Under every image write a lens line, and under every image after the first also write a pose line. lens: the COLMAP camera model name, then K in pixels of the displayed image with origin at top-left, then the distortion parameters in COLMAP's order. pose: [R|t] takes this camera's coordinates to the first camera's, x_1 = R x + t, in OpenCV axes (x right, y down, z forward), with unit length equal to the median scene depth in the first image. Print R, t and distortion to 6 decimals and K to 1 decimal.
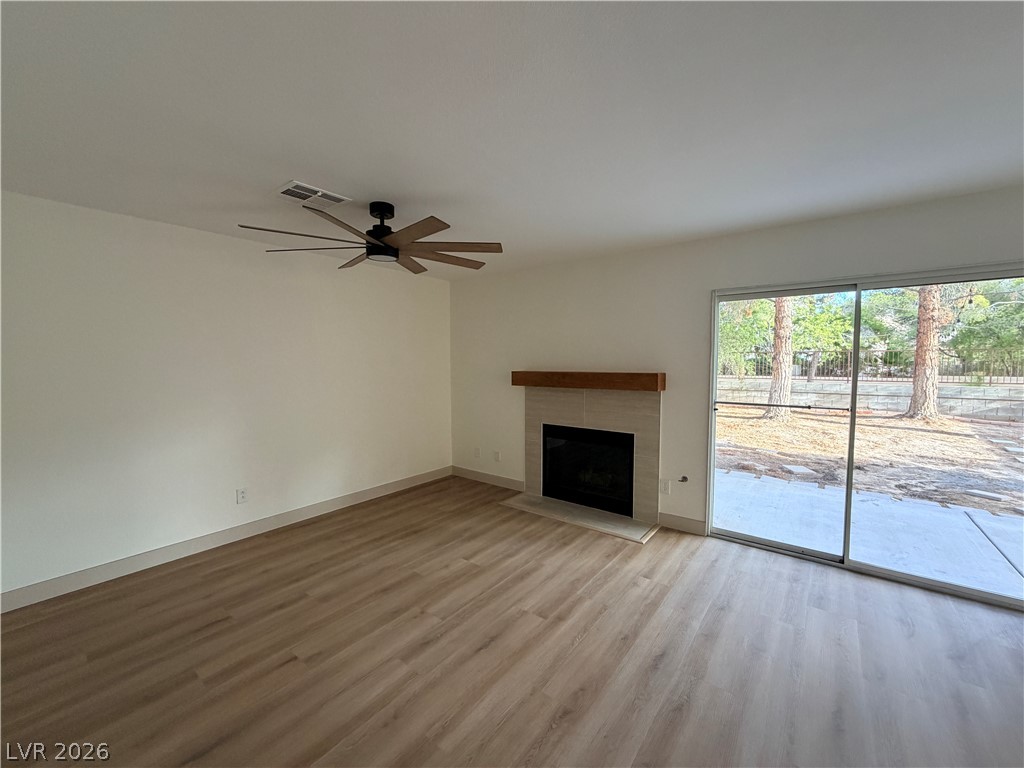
lens RADIAL K [[408.2, 0, 511.6], [0, 408.2, 382.3], [0, 0, 1]] dist [-0.001036, 0.000305]
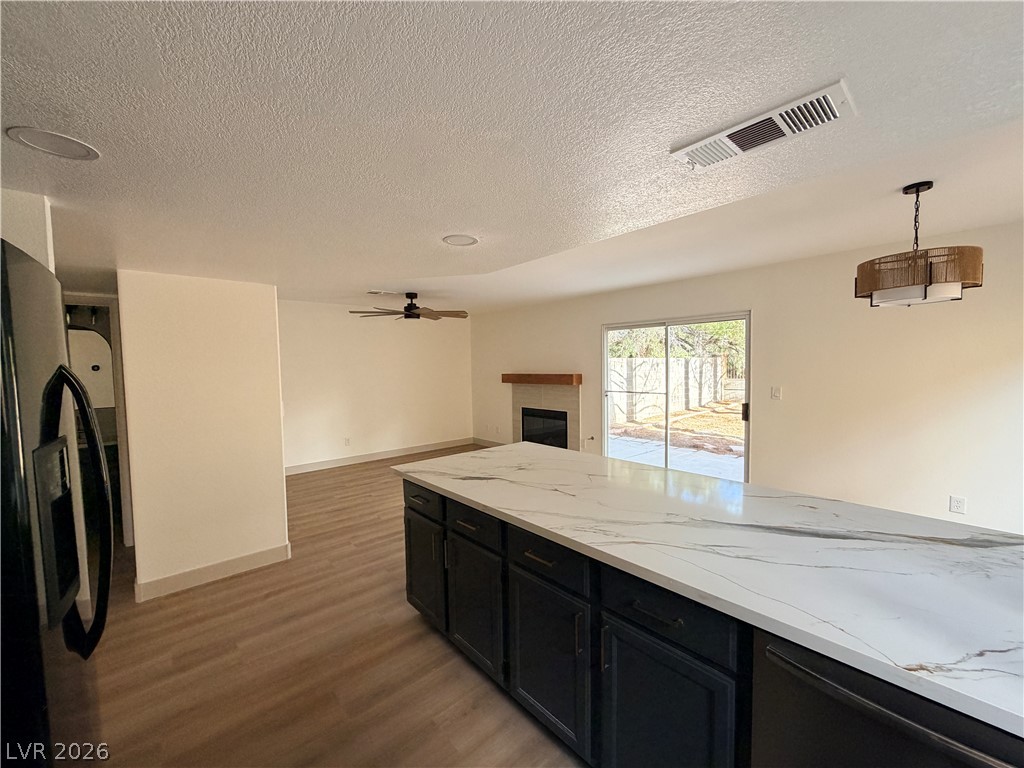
lens RADIAL K [[408.2, 0, 511.2], [0, 408.2, 382.1], [0, 0, 1]] dist [-0.001036, 0.000305]
pose [[0.982784, -0.006088, -0.184656, 0.420211], [0.004275, 0.999939, -0.010217, 0.026849], [0.184707, 0.009251, 0.982750, -0.702029]]
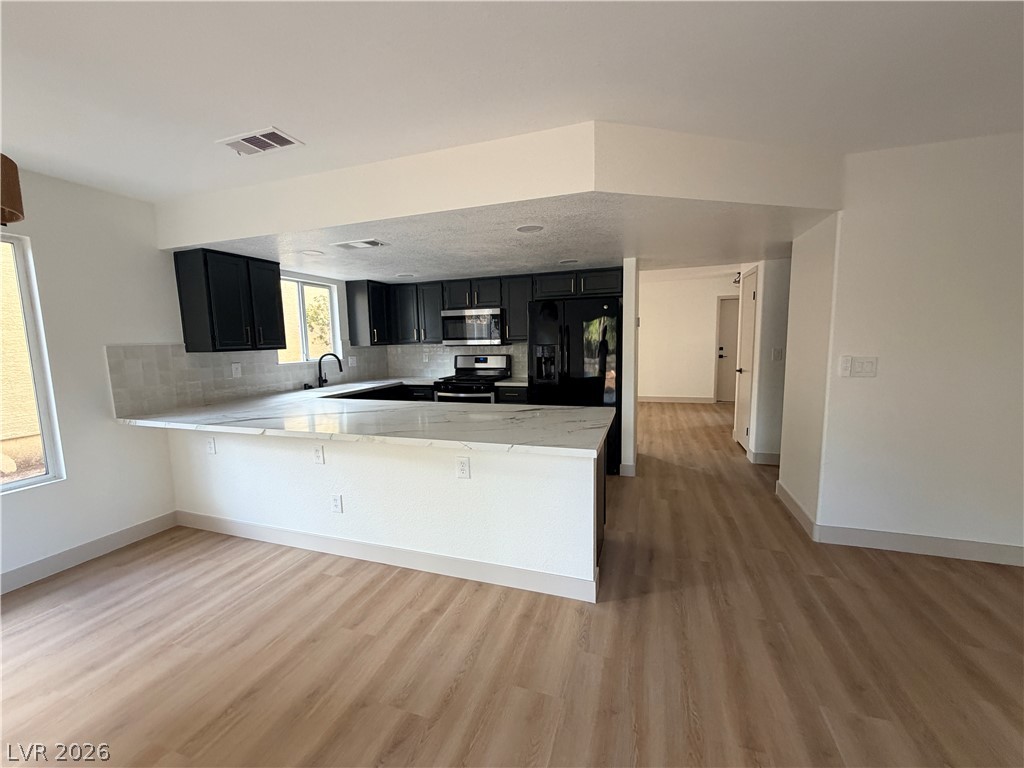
lens RADIAL K [[408.2, 0, 515.6], [0, 408.2, 387.9], [0, 0, 1]] dist [-0.001036, 0.000305]
pose [[-0.945404, 0.063224, -0.319708, 0.534568], [0.007799, 0.985110, 0.171749, -0.016848], [0.325806, 0.159878, -0.931820, 0.650485]]
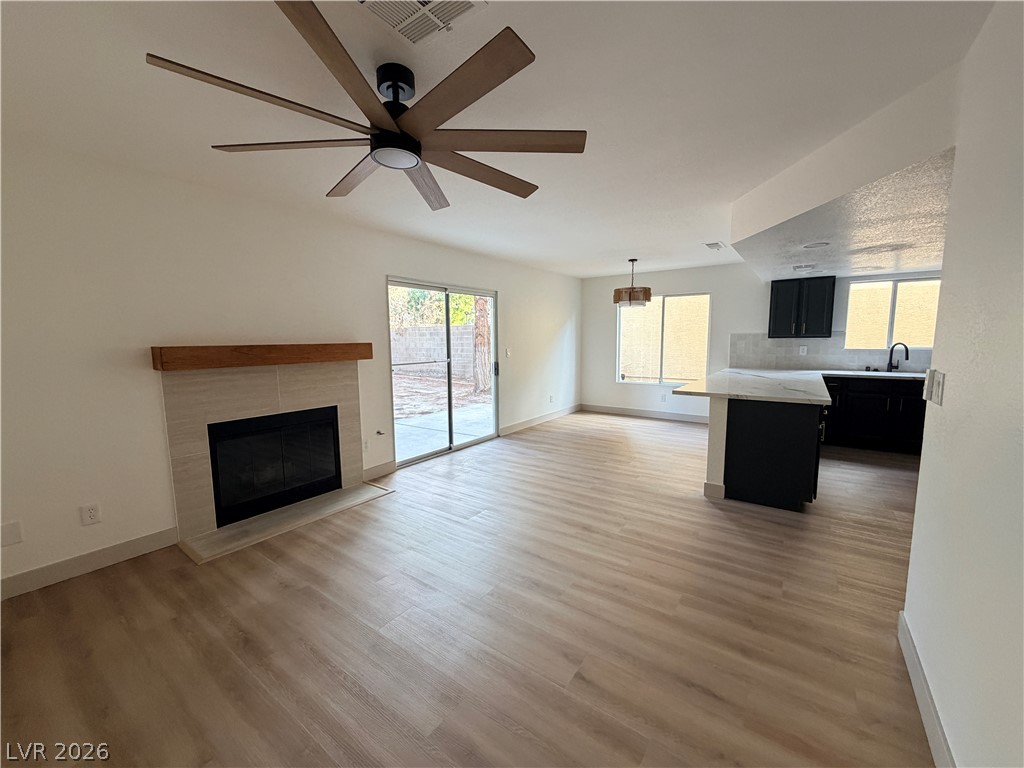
lens RADIAL K [[408.2, 0, 505.9], [0, 408.2, 383.5], [0, 0, 1]] dist [-0.001036, 0.000305]
pose [[-0.029232, -0.107839, 0.993739, -0.765984], [0.063079, 0.991983, 0.109504, -0.010241], [-0.997580, 0.065885, -0.022195, 0.668522]]
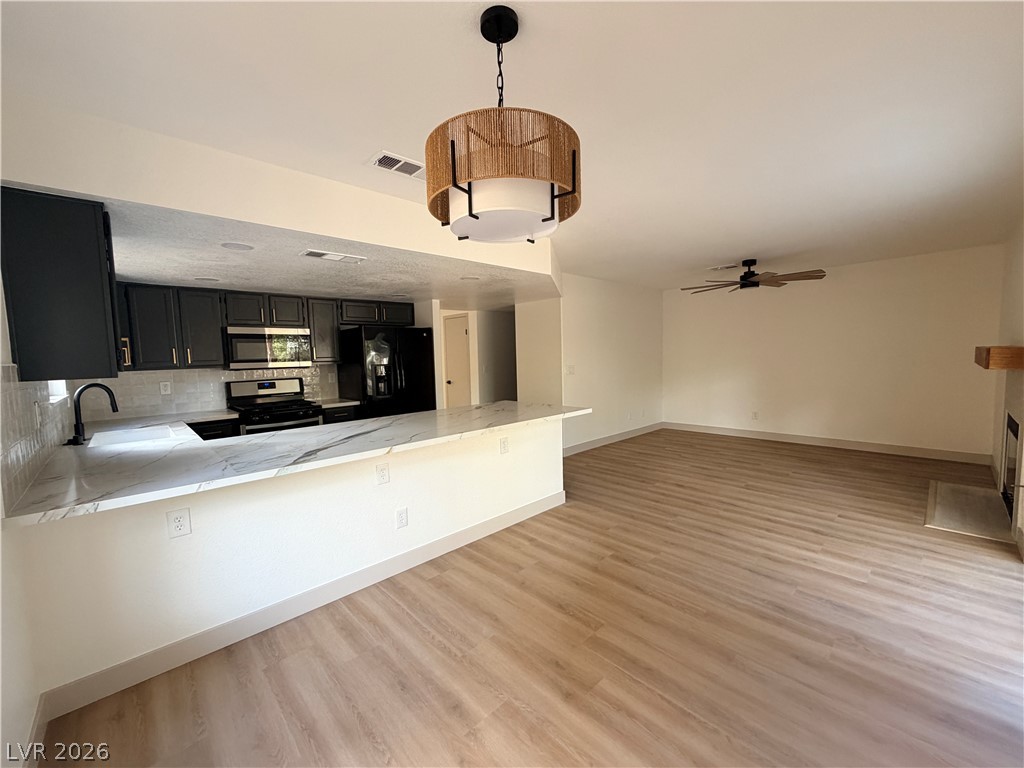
lens RADIAL K [[408.2, 0, 508.8], [0, 408.2, 383.6], [0, 0, 1]] dist [-0.001036, 0.000305]
pose [[-0.151021, 0.077237, -0.985508, 1.342926], [-0.024906, 0.996329, 0.081902, 0.007185], [0.988217, 0.036914, -0.148543, 0.155061]]
